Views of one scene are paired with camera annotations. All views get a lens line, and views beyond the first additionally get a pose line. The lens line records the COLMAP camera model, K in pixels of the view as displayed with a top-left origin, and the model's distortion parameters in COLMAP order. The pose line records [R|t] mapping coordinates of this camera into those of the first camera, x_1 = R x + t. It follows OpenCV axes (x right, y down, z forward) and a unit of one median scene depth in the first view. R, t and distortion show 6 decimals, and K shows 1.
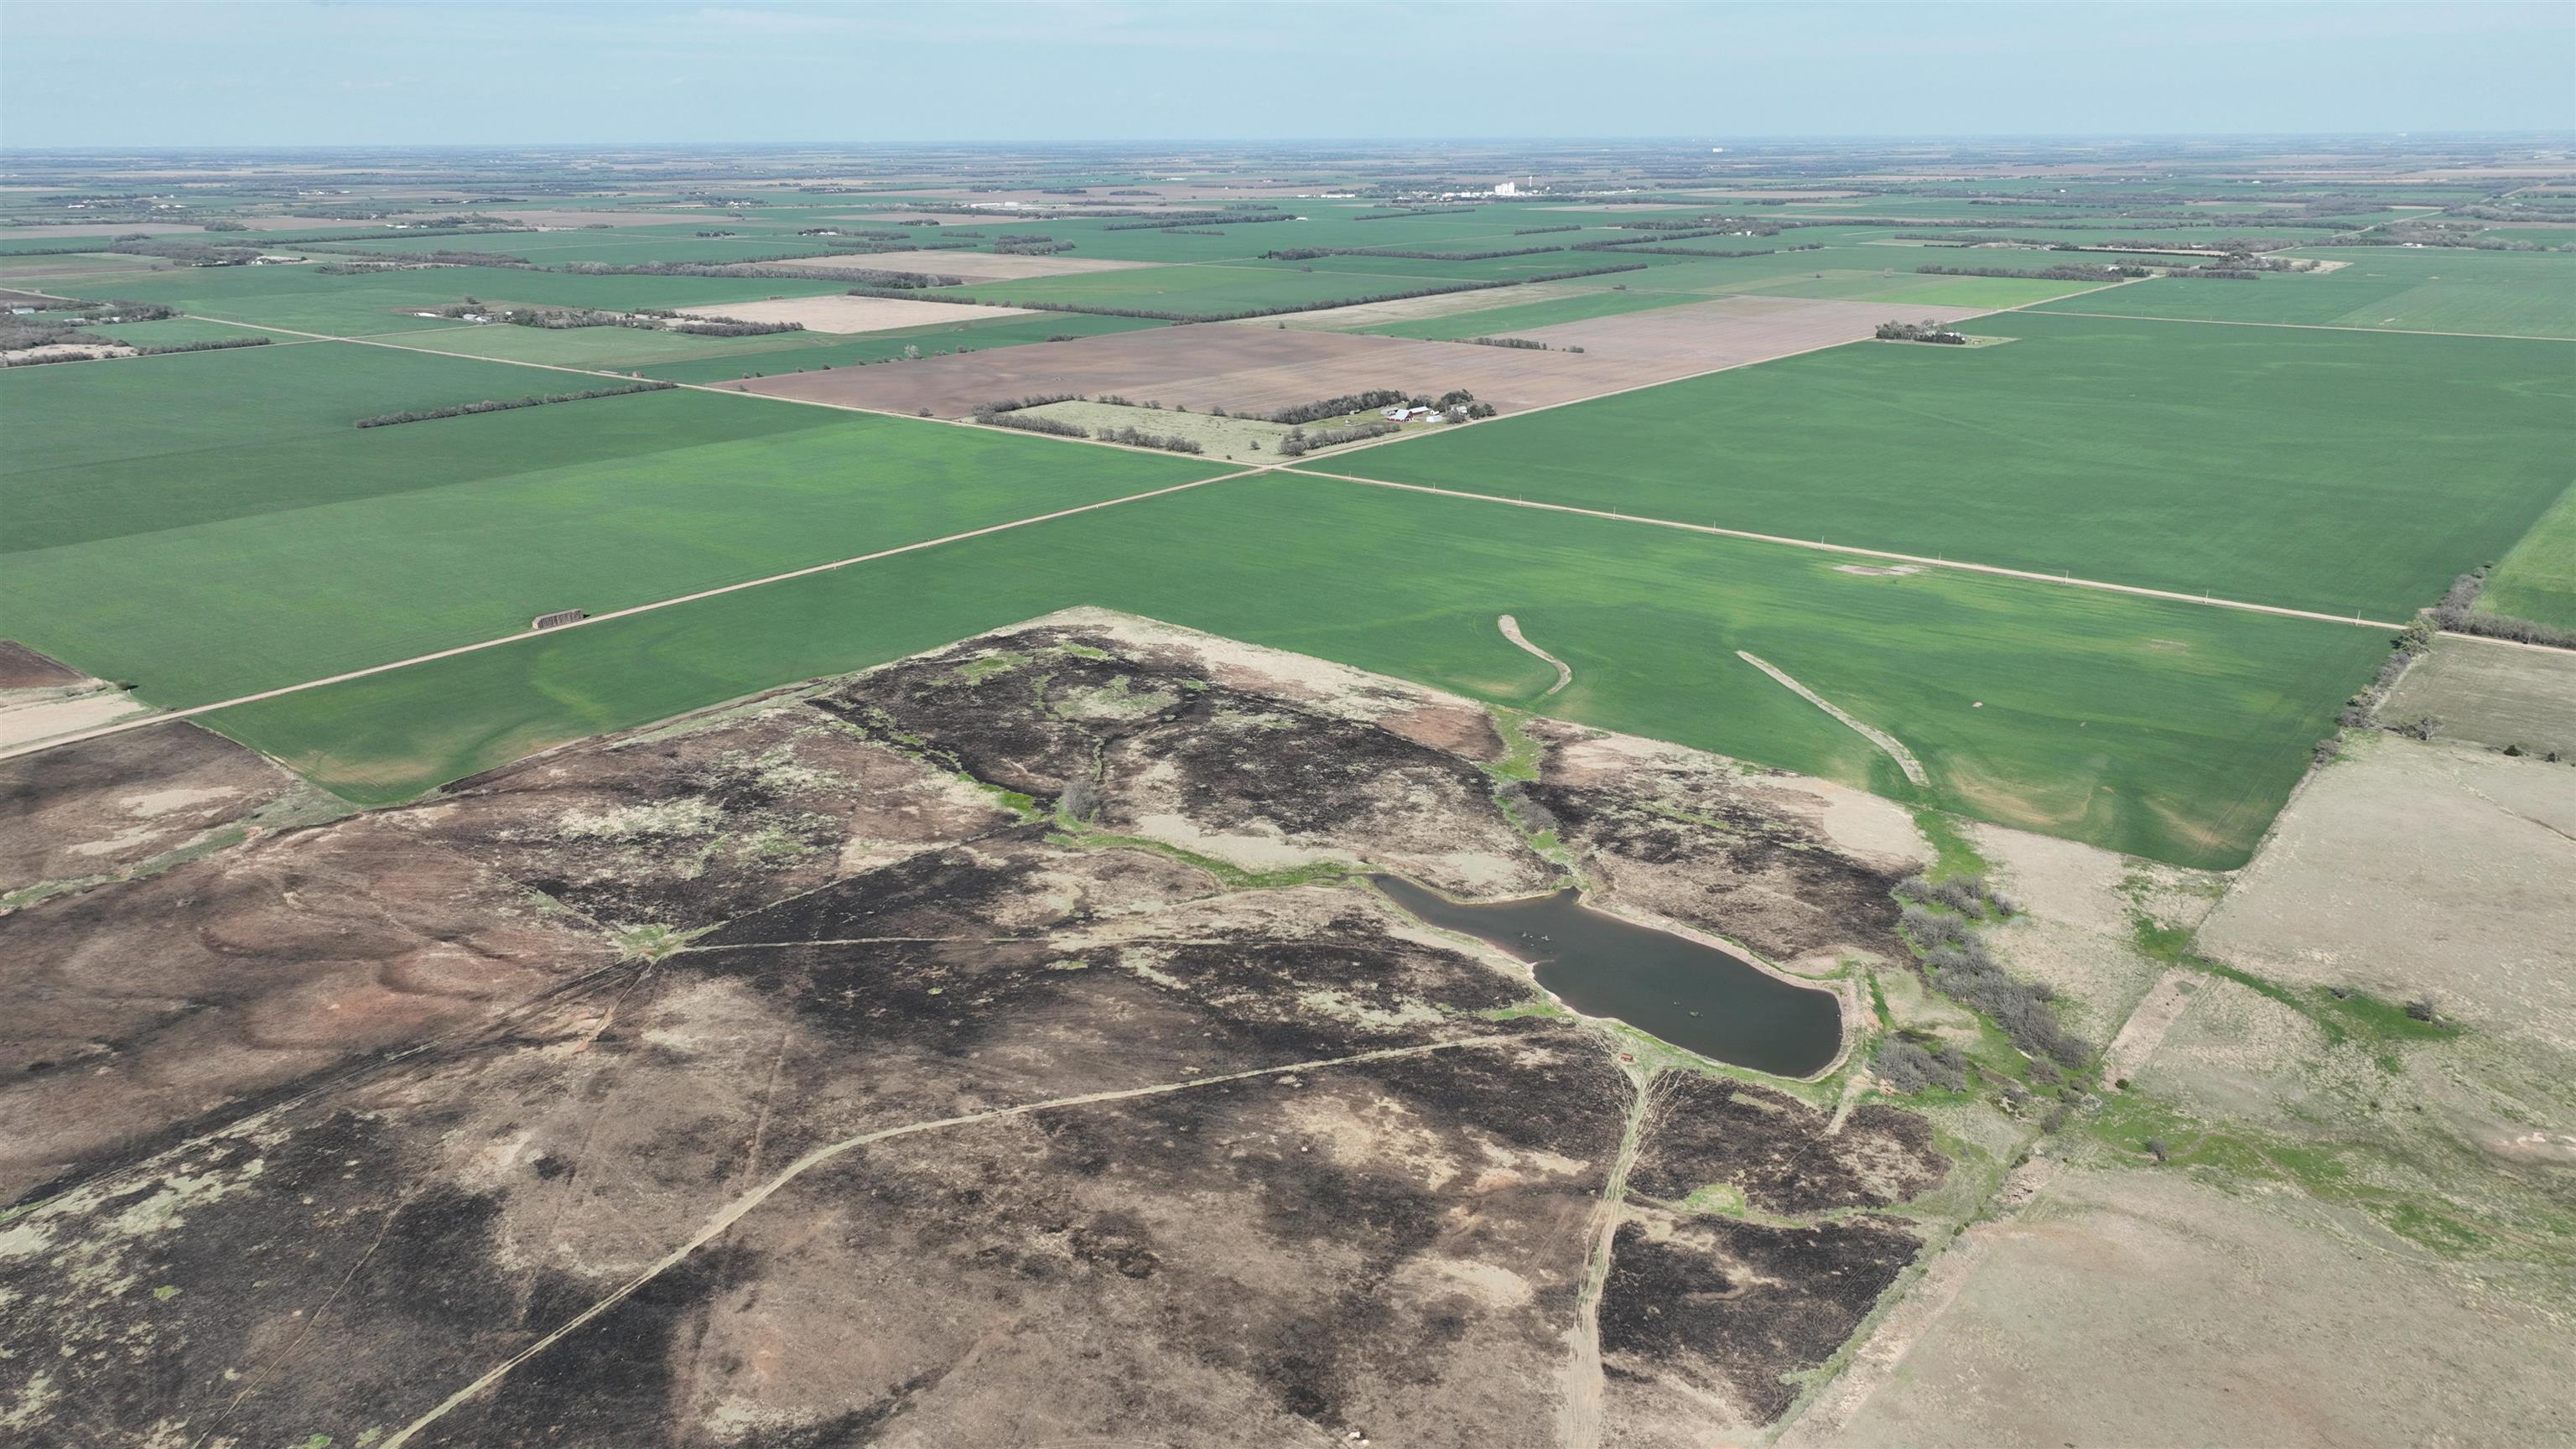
lens RADIAL K [[1775.8, 0, 1301.1], [0, 1775.8, 810.6], [0, 0, 1]] dist [0.003059, 0.007046]
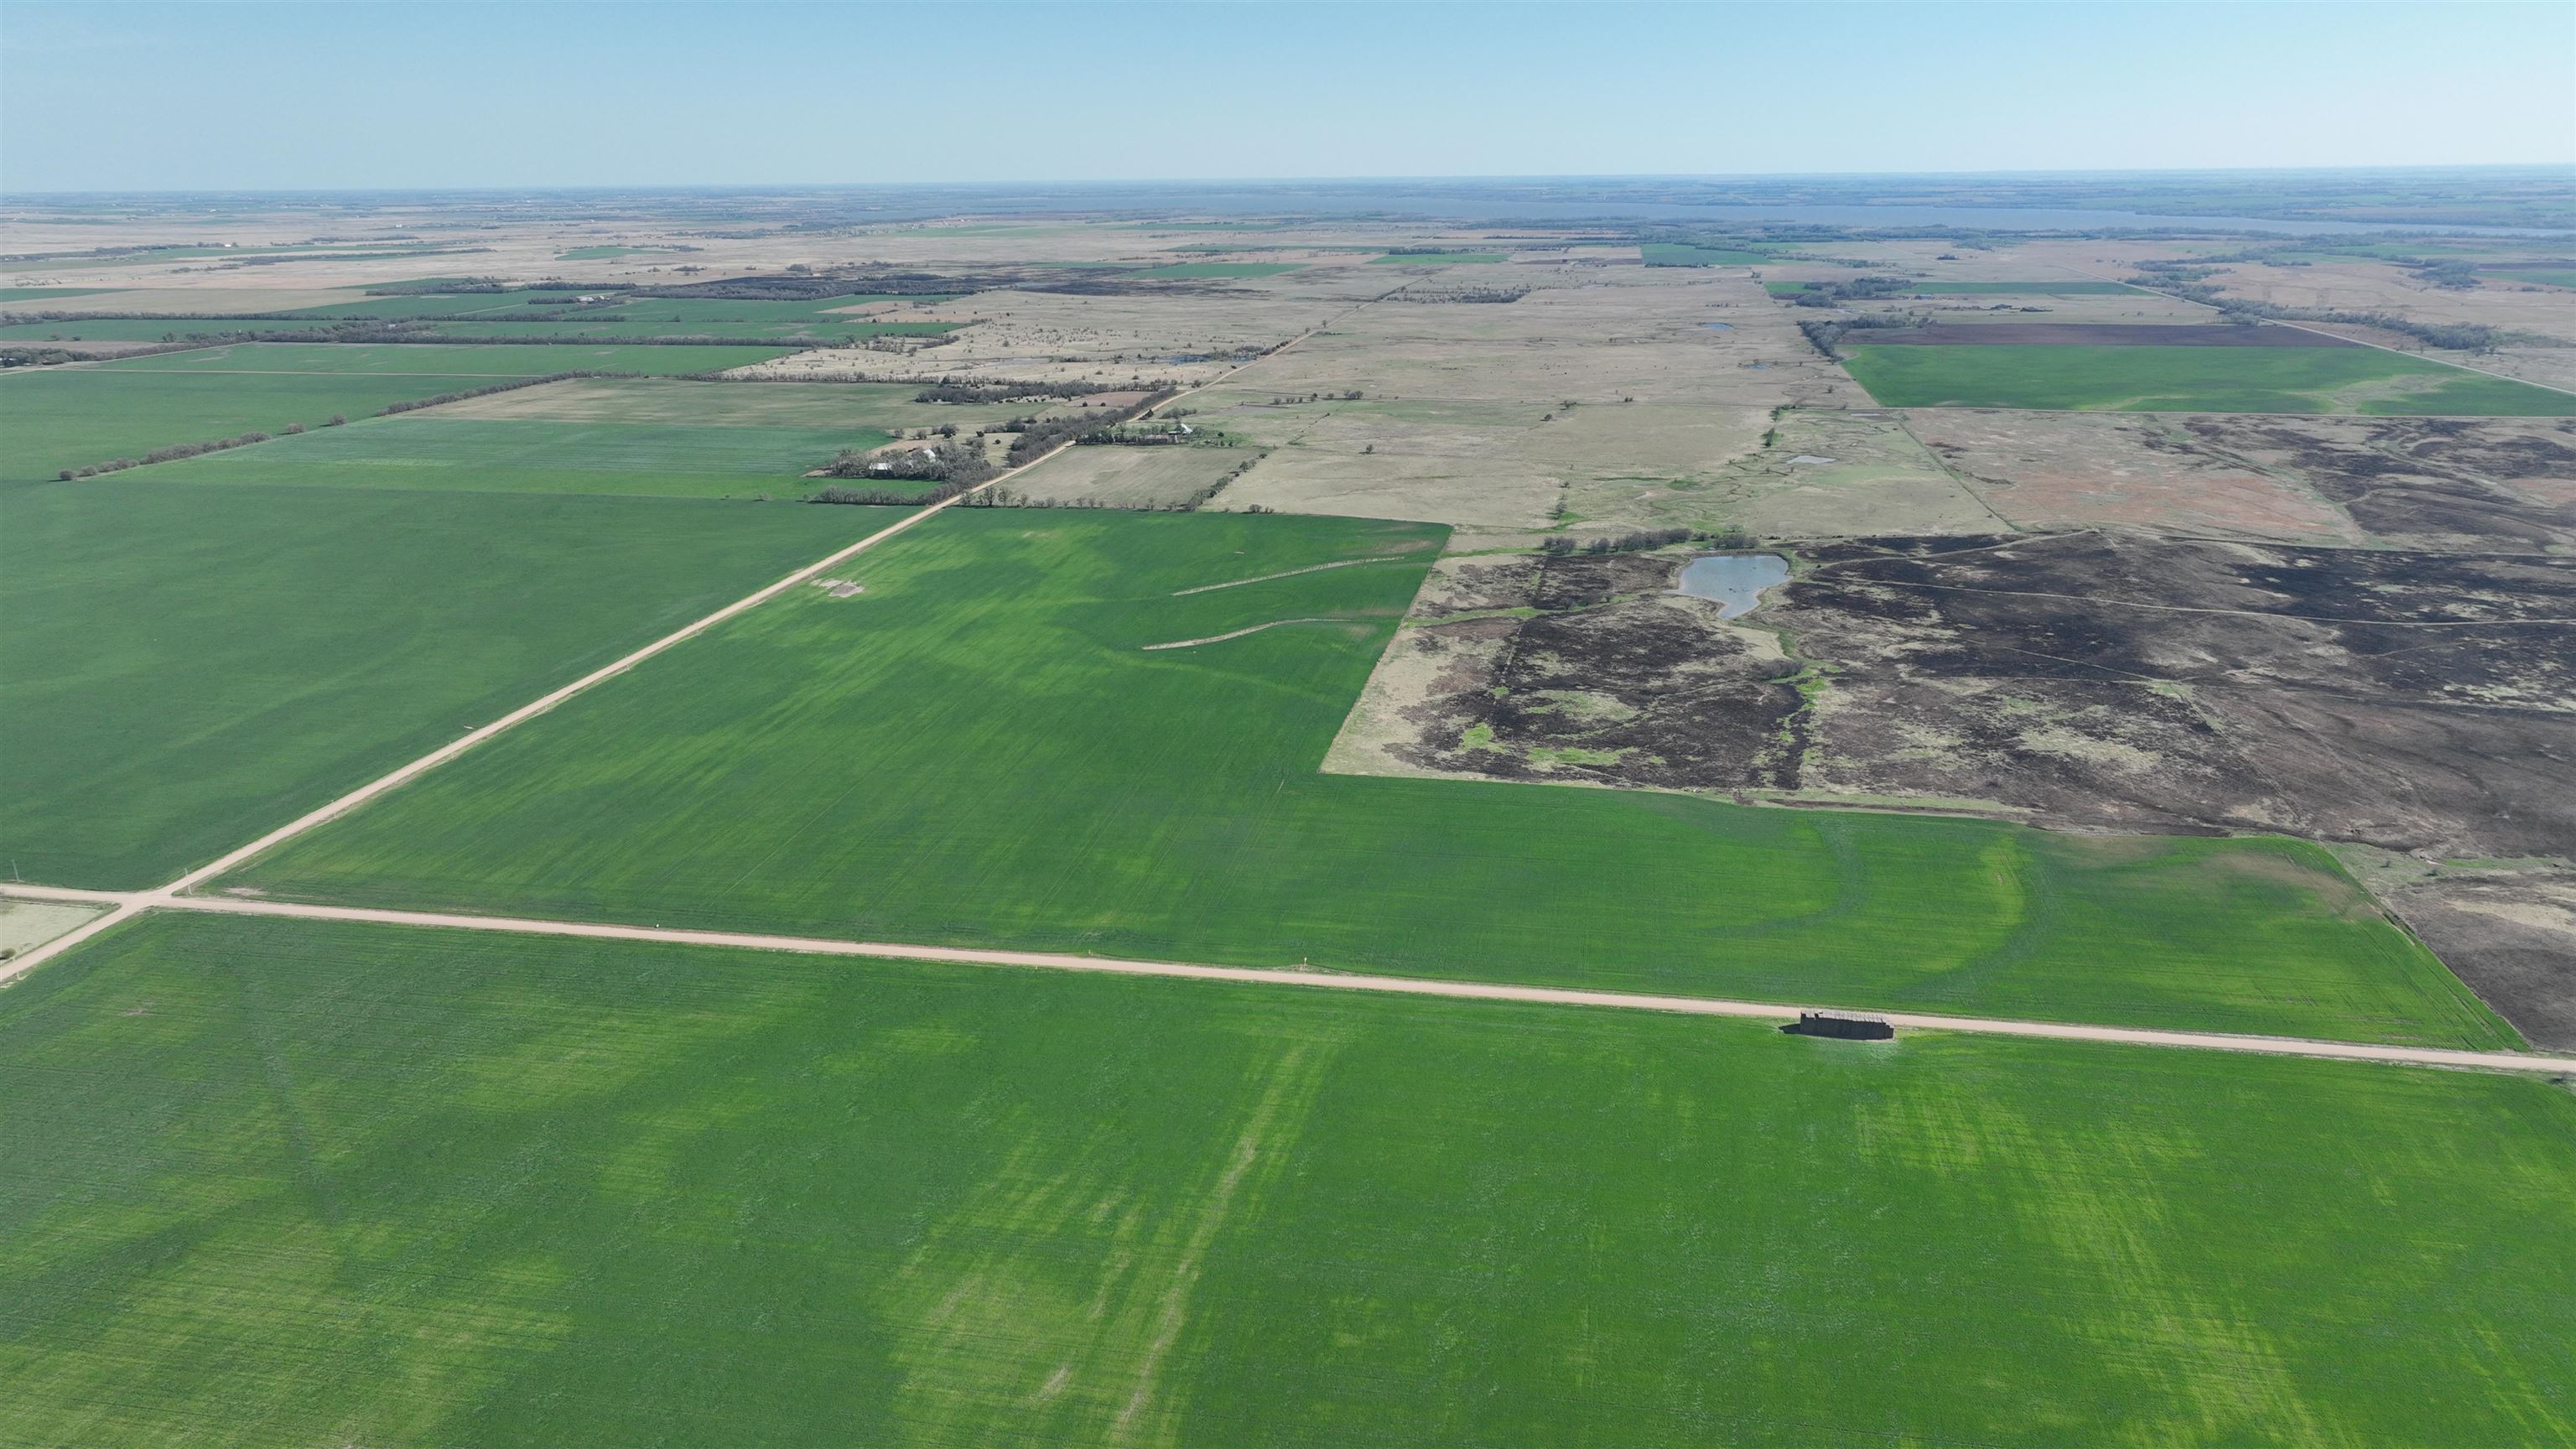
lens RADIAL K [[1785.8, 0, 1301.2], [0, 1785.8, 798.3], [0, 0, 1]] dist [0.003582, 0.018552]
pose [[-0.487548, -0.283576, 0.825761, -0.982397], [0.326250, 0.818102, 0.473571, -0.614450], [-0.809851, 0.500293, -0.306347, 1.613264]]
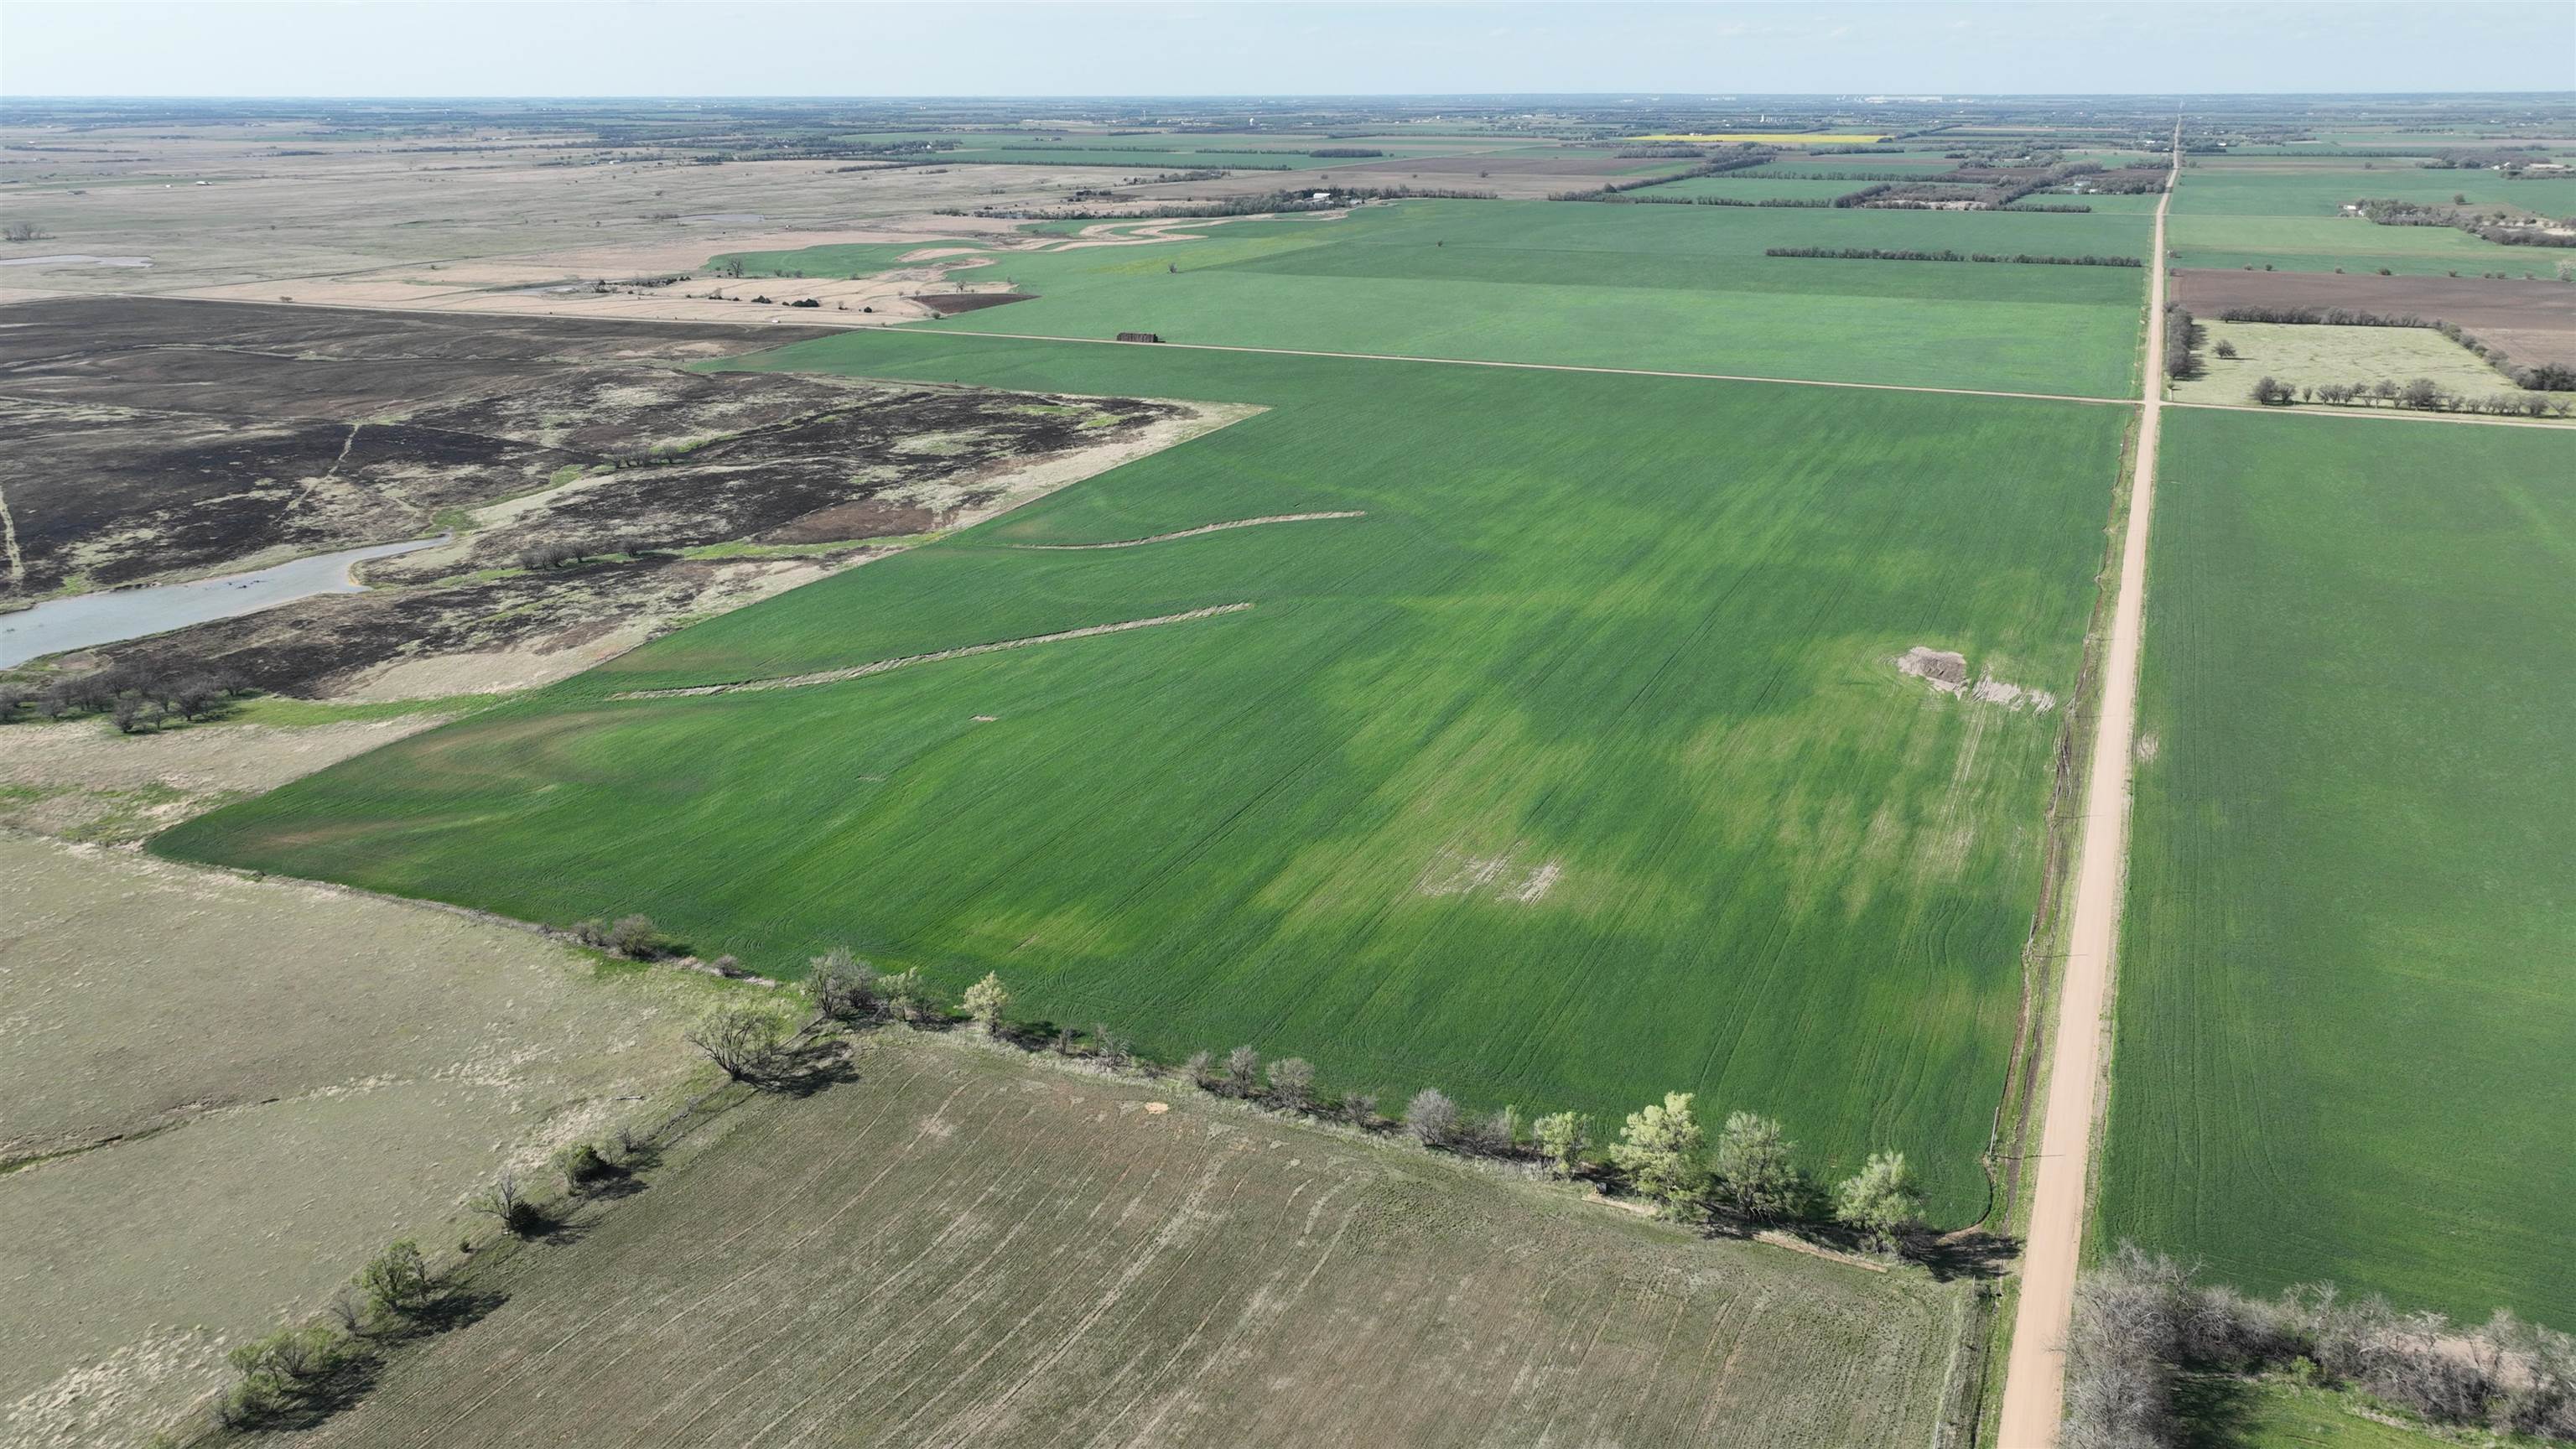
lens RADIAL K [[1809.7, 0, 1294.6], [0, 1809.7, 722.4], [0, 0, 1]] dist [0.000074, 0.014116]
pose [[0.250594, 0.327007, -0.911191, 0.986303], [-0.347883, 0.908770, 0.230464, -0.238908], [0.903427, 0.259235, 0.341492, 0.953902]]
